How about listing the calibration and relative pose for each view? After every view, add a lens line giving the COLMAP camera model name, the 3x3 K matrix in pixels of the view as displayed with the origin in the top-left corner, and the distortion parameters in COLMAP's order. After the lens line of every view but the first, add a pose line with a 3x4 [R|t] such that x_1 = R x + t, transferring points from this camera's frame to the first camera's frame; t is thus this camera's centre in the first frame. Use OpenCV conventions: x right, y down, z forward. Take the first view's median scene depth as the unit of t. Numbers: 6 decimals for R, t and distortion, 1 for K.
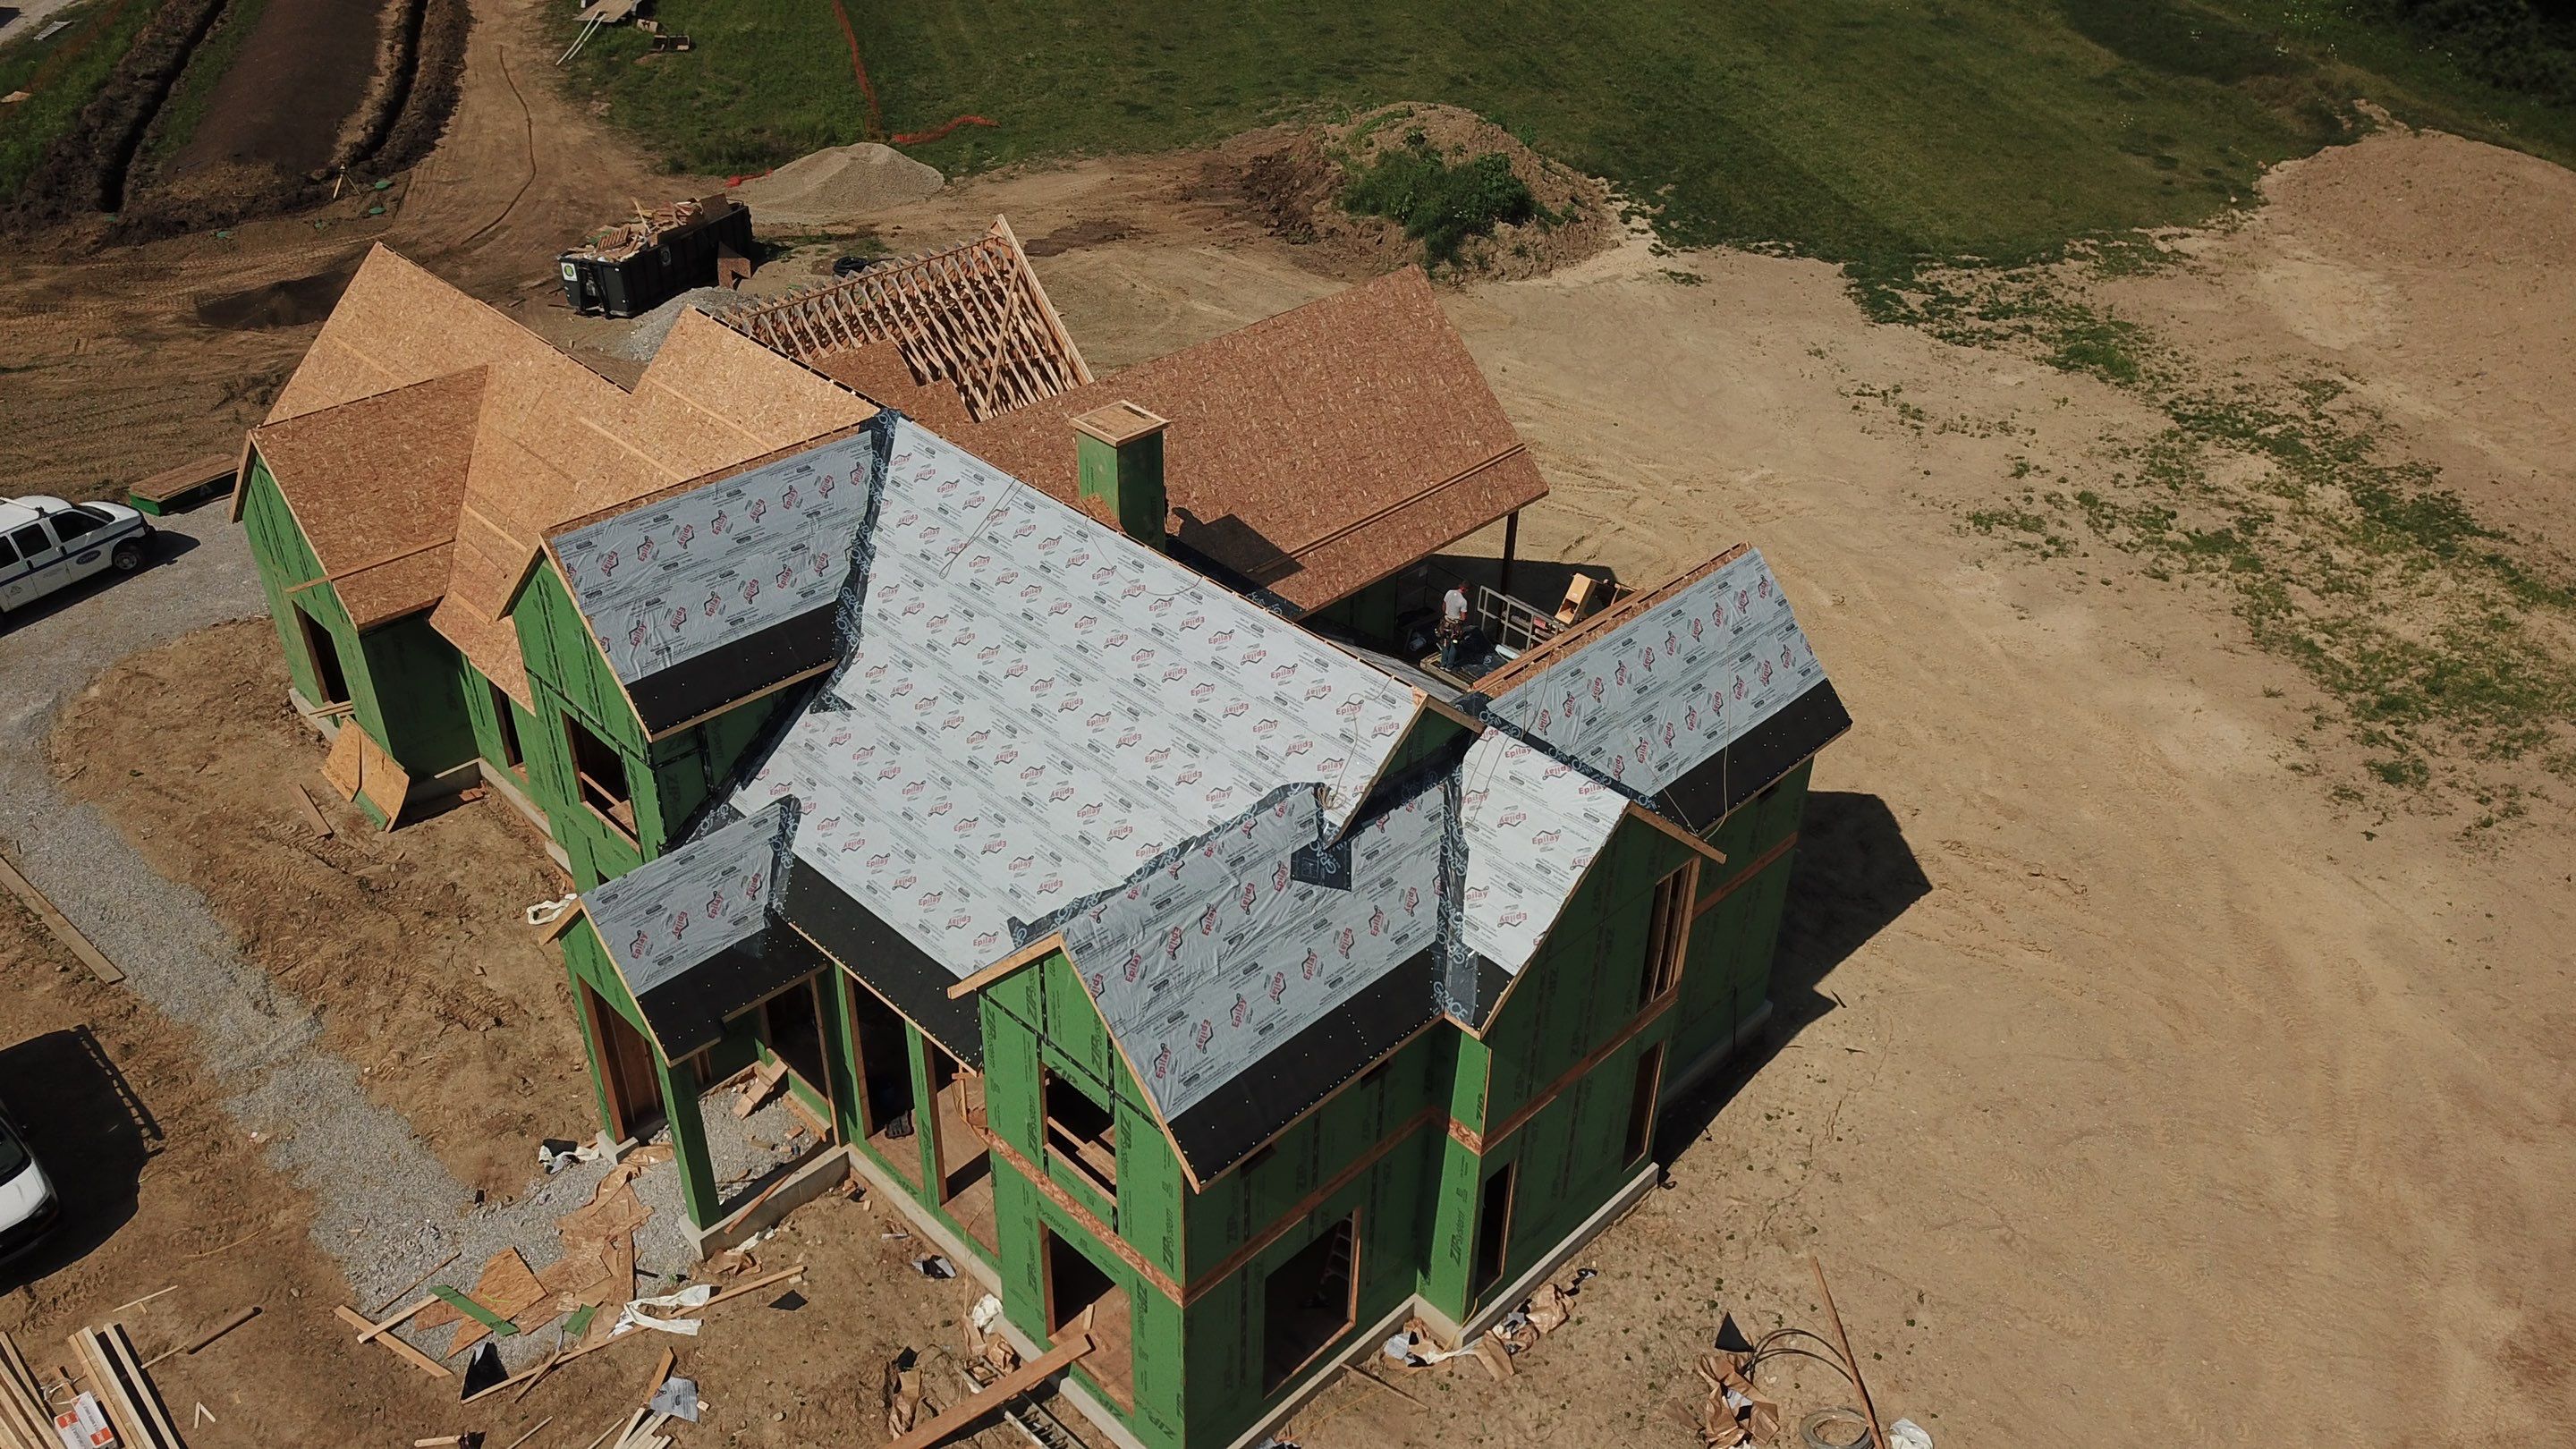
lens RADIAL K [[1976.1, 0, 1288.0], [0, 1976.1, 724.5], [0, 0, 1]] dist [0.006793, 0.013531]
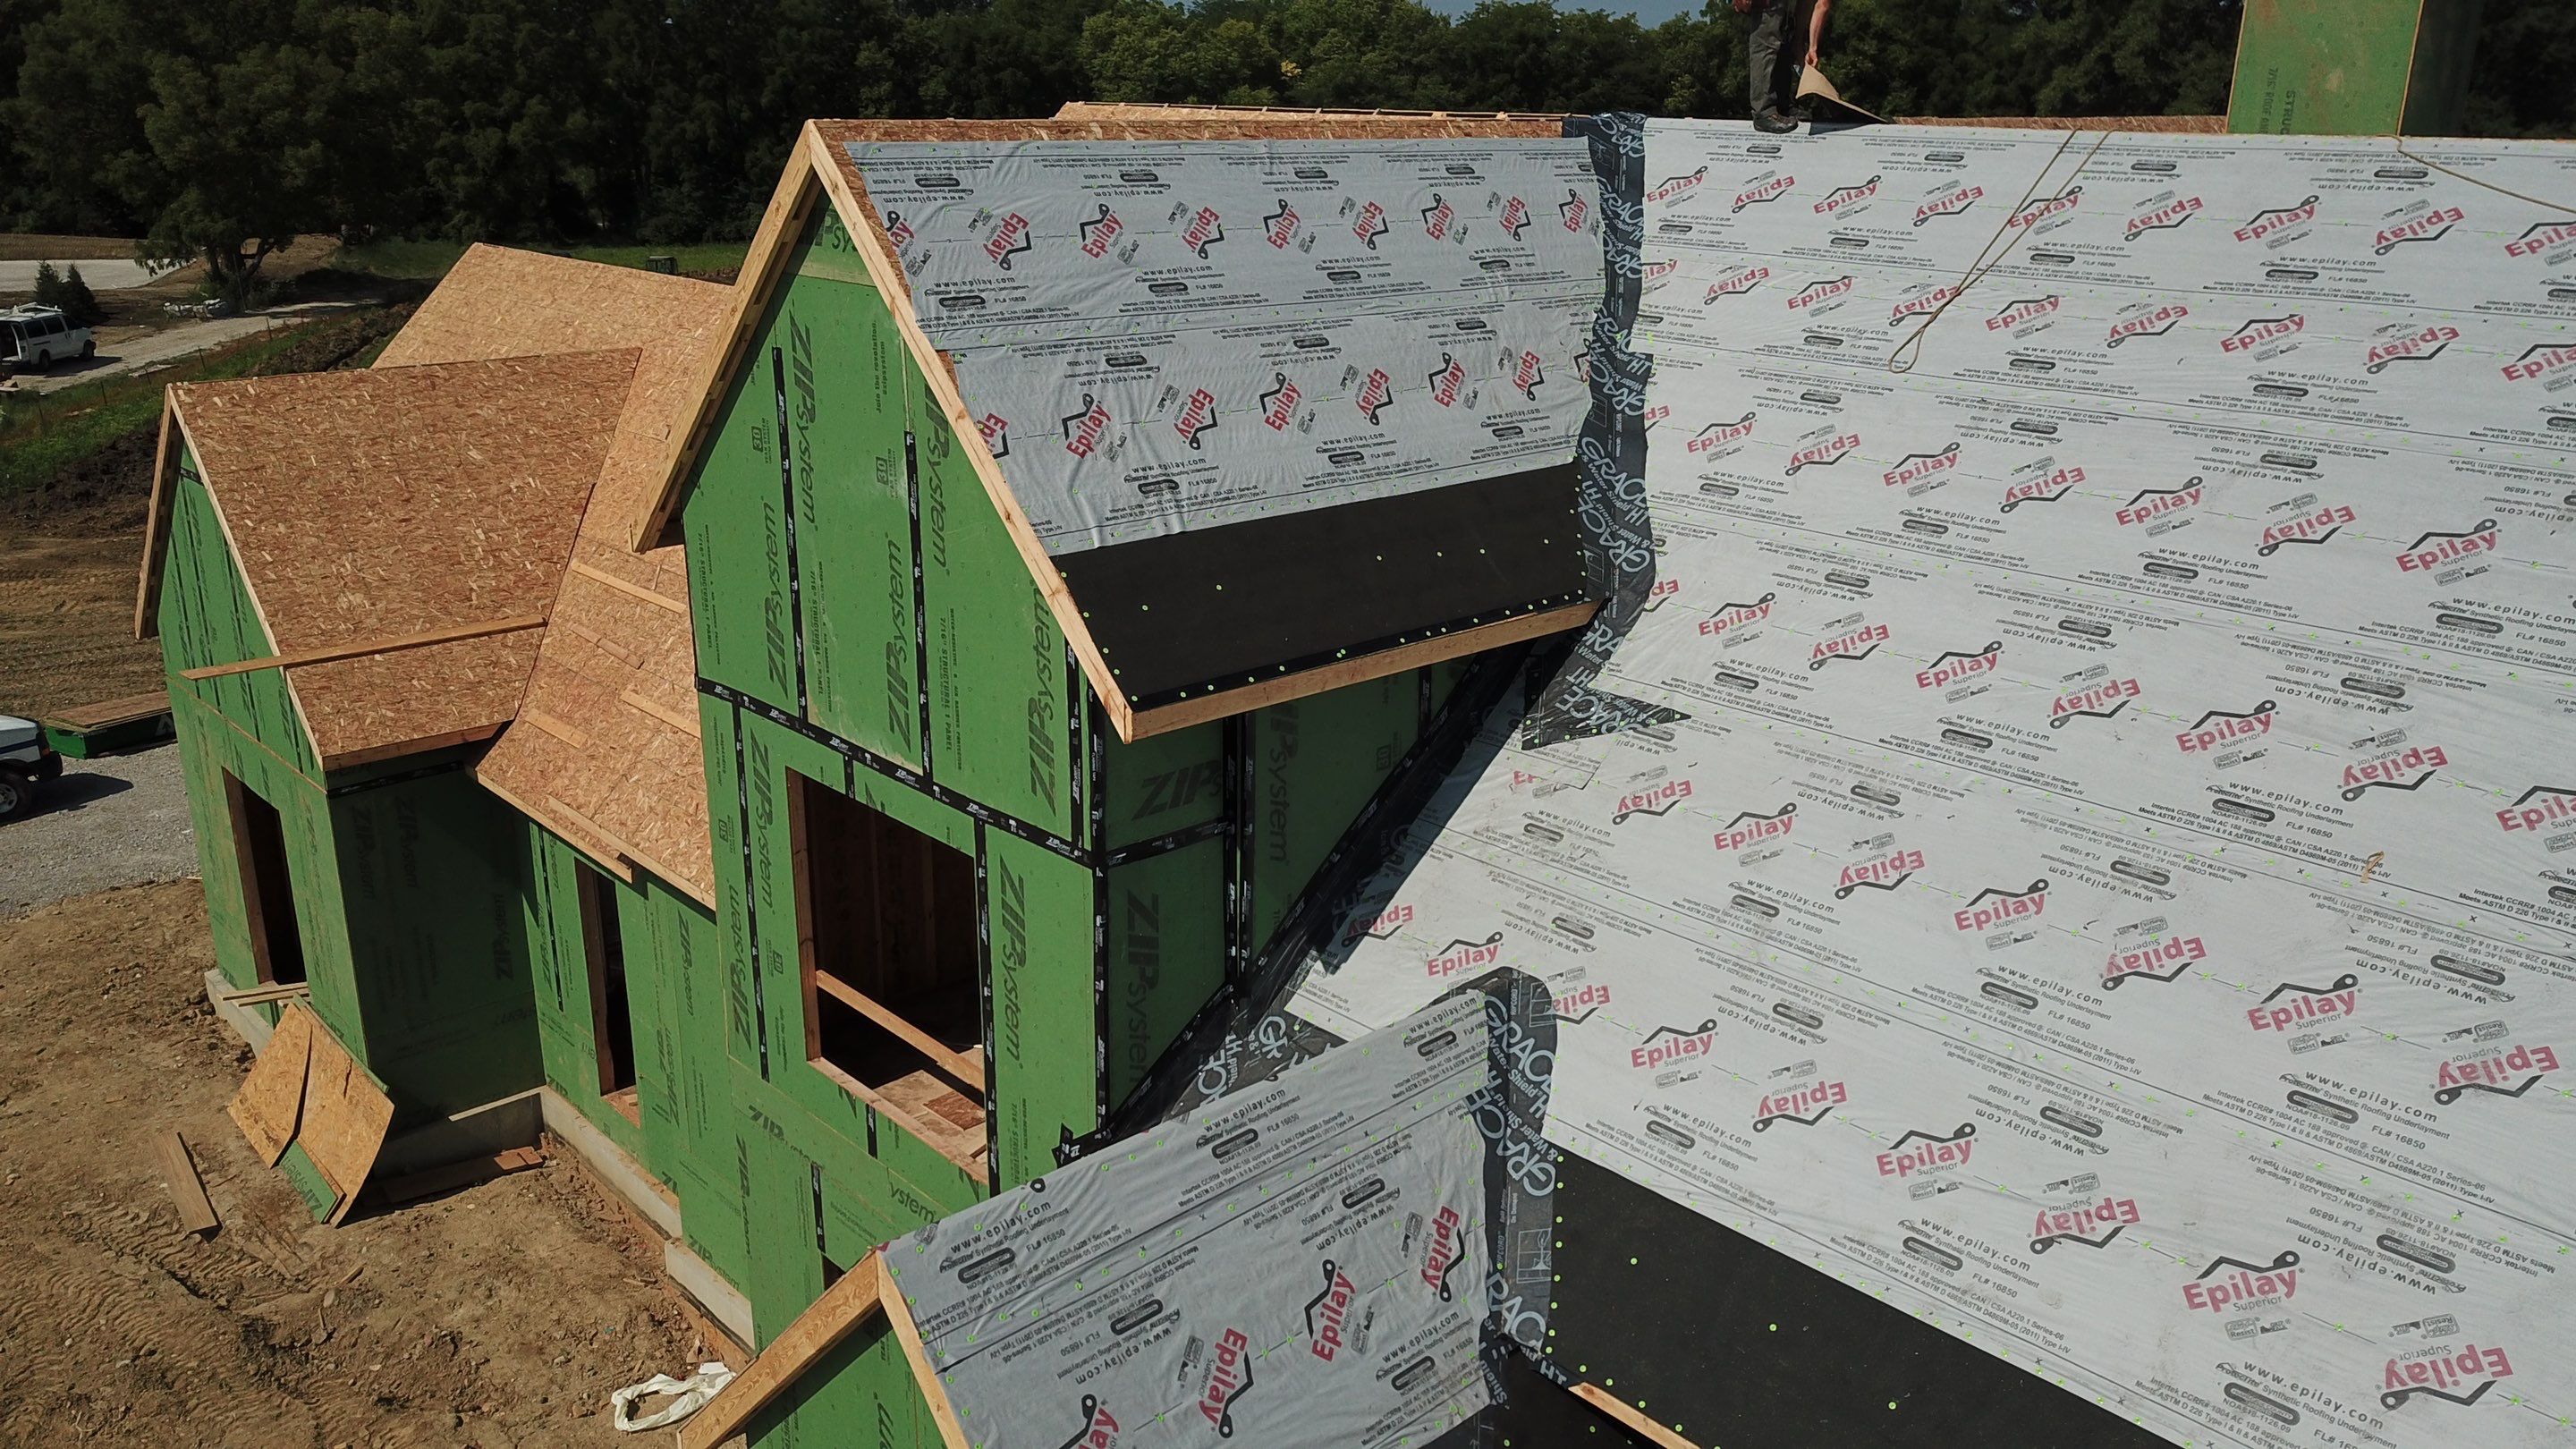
lens RADIAL K [[1976.1, 0, 1288.0], [0, 1976.1, 724.5], [0, 0, 1]] dist [0.006793, 0.013531]
pose [[0.999209, 0.002216, -0.039700, -0.118357], [-0.012898, 0.962519, -0.270907, 0.036283], [0.037612, 0.271204, 0.961787, 0.295123]]
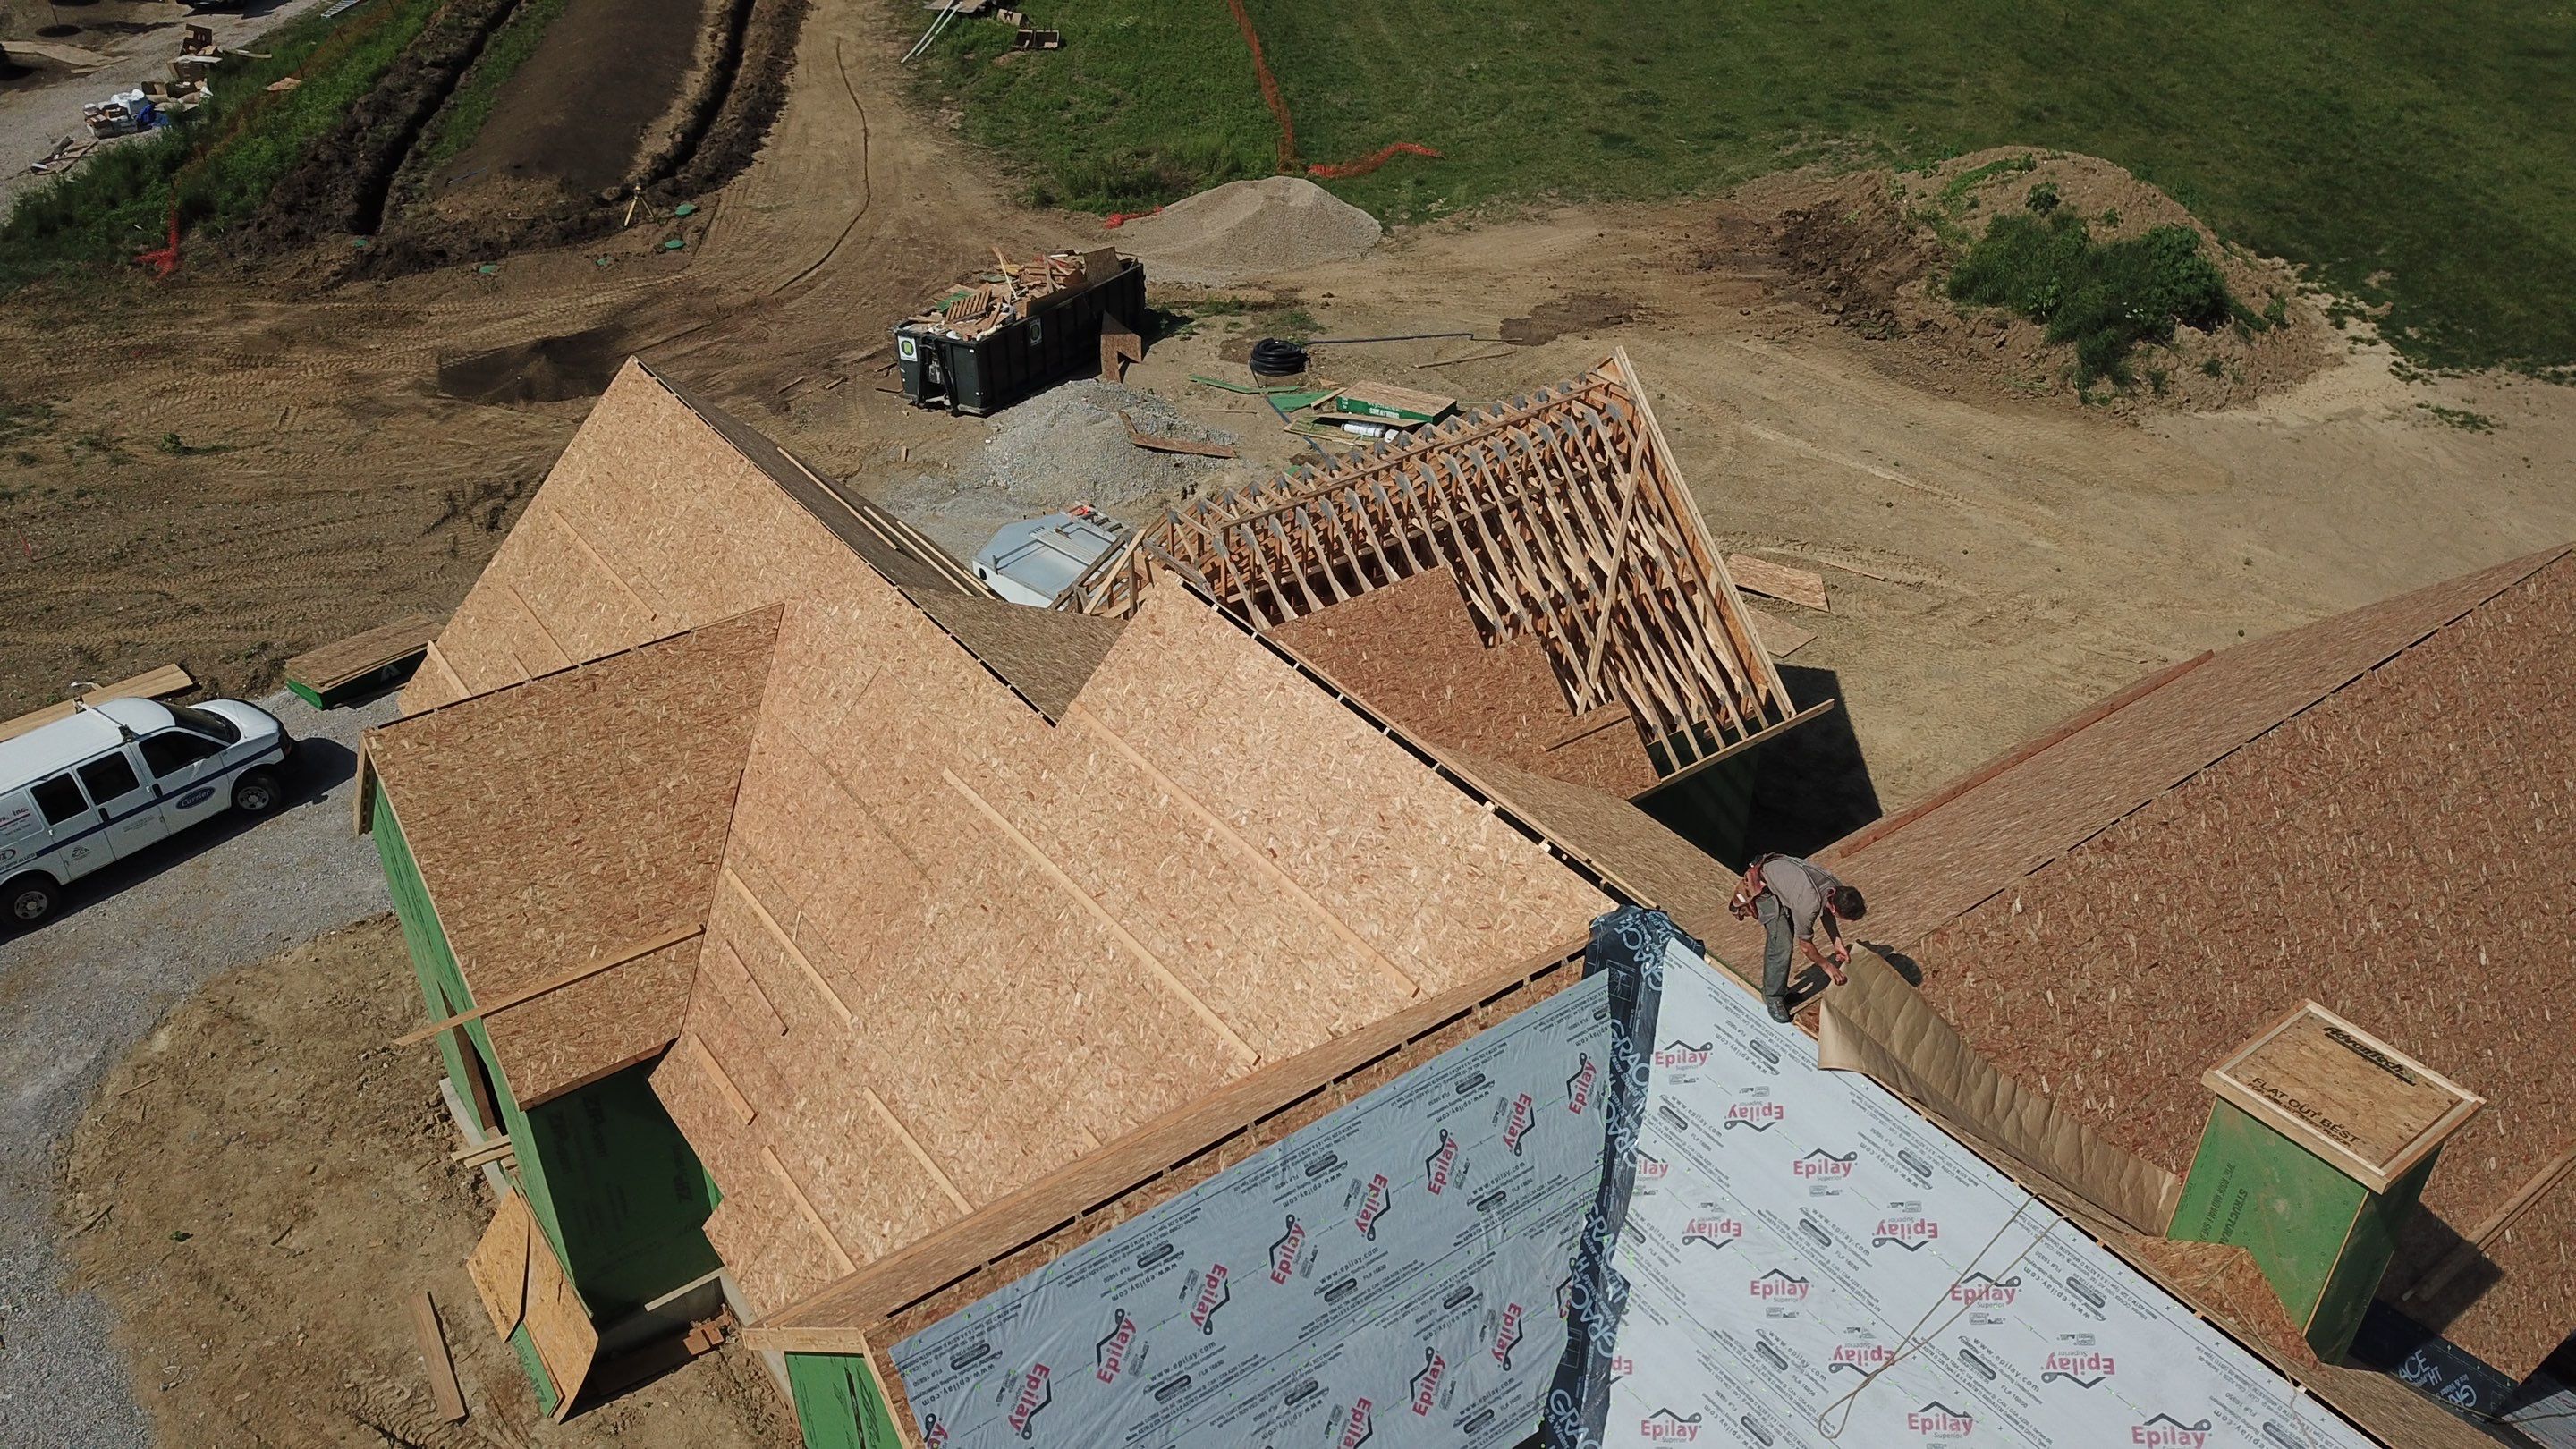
lens RADIAL K [[1976.1, 0, 1288.0], [0, 1976.1, 724.5], [0, 0, 1]] dist [0.006793, 0.013531]
pose [[0.988941, 0.071973, -0.129675, -0.105508], [-0.072097, 0.997391, 0.003750, -0.091965], [0.129606, 0.005641, 0.991550, 0.259775]]
